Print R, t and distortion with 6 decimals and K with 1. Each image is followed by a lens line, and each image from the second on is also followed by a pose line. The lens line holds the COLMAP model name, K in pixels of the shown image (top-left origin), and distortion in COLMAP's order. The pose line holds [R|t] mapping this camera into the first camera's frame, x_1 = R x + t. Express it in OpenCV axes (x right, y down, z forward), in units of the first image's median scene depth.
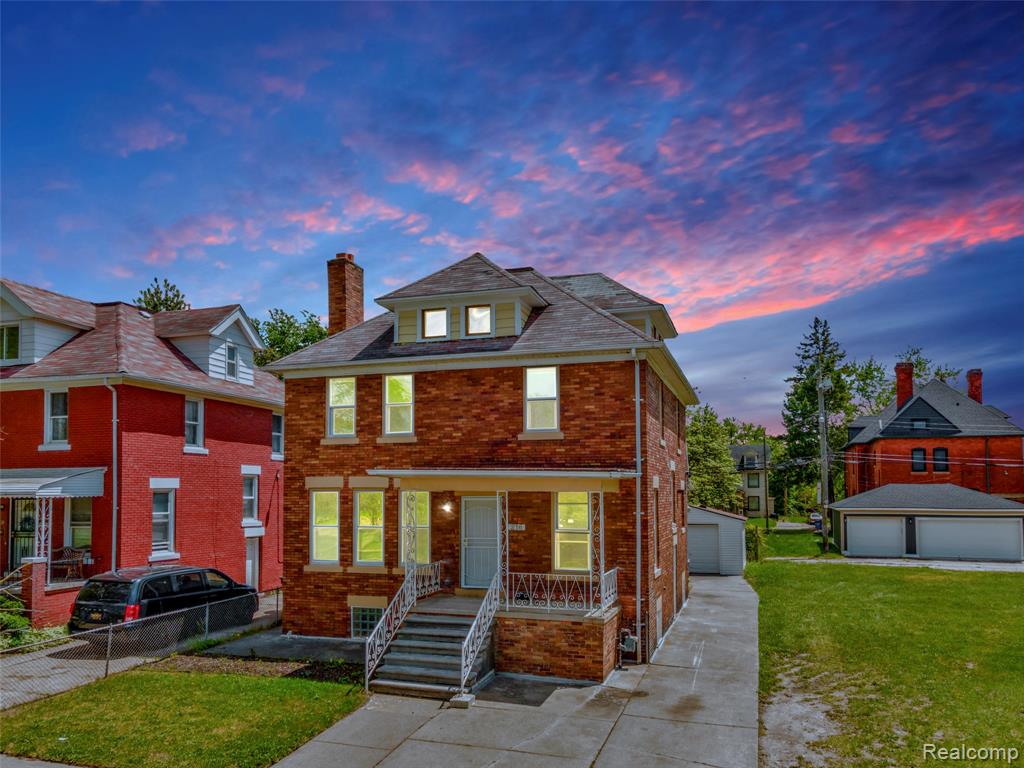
lens RADIAL K [[766.4, 0, 468.1], [0, 766.4, 476.6], [0, 0, 1]] dist [0.074171, 0.001065]
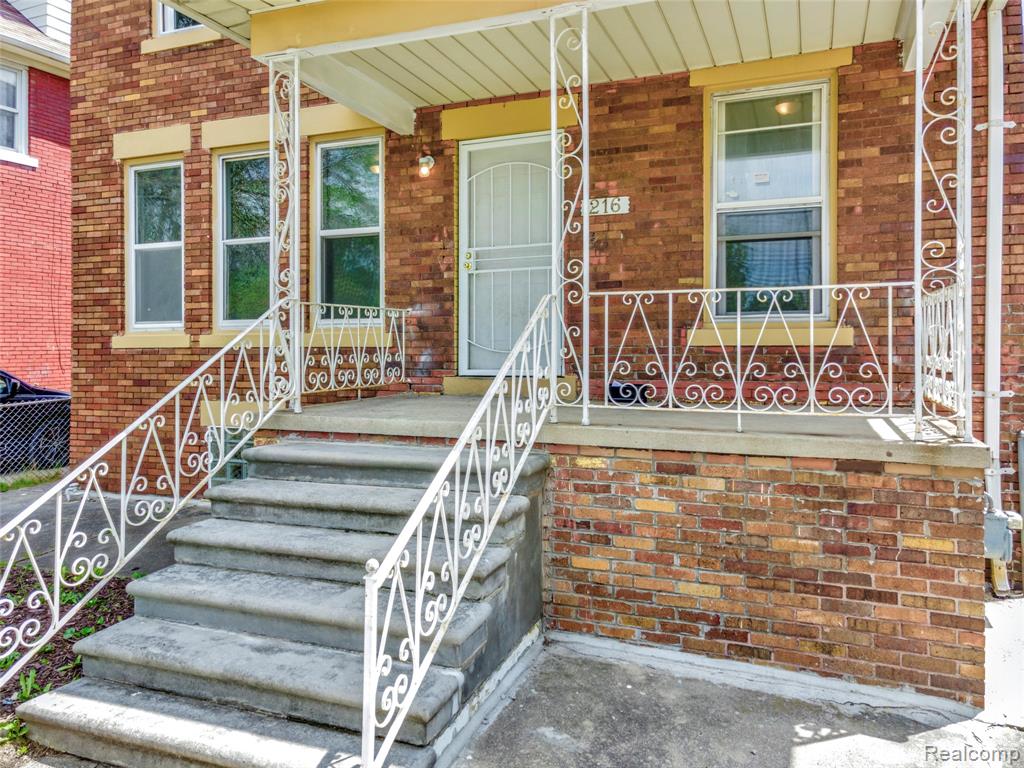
lens RADIAL K [[766.3, 0, 500.9], [0, 766.3, 341.3], [0, 0, 1]] dist [0.043579, 0.004478]
pose [[0.999563, -0.000819, -0.029559, 0.026726], [0.001502, 0.999733, 0.023079, 0.133044], [0.029532, -0.023113, 0.999297, 0.687918]]
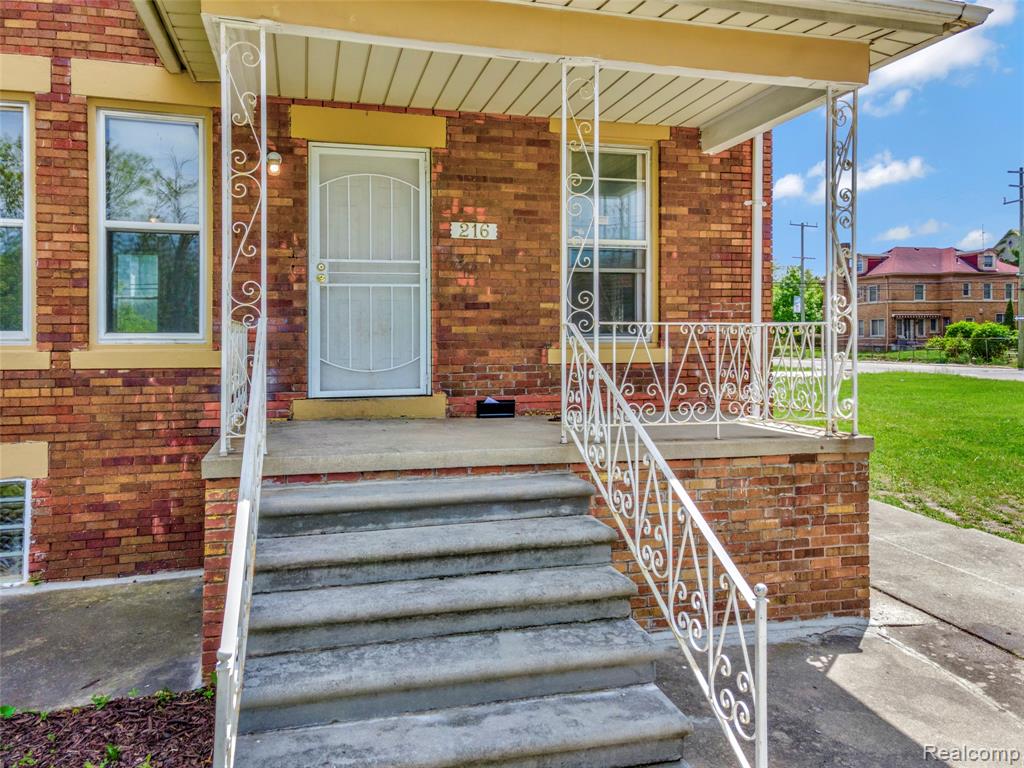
lens RADIAL K [[766.3, 0, 500.9], [0, 766.3, 341.3], [0, 0, 1]] dist [0.043579, 0.004478]
pose [[0.820667, 0.000624, 0.571407, -0.157204], [-0.012833, 0.999767, 0.017340, 0.124713], [-0.571263, -0.021563, 0.820484, 0.739571]]
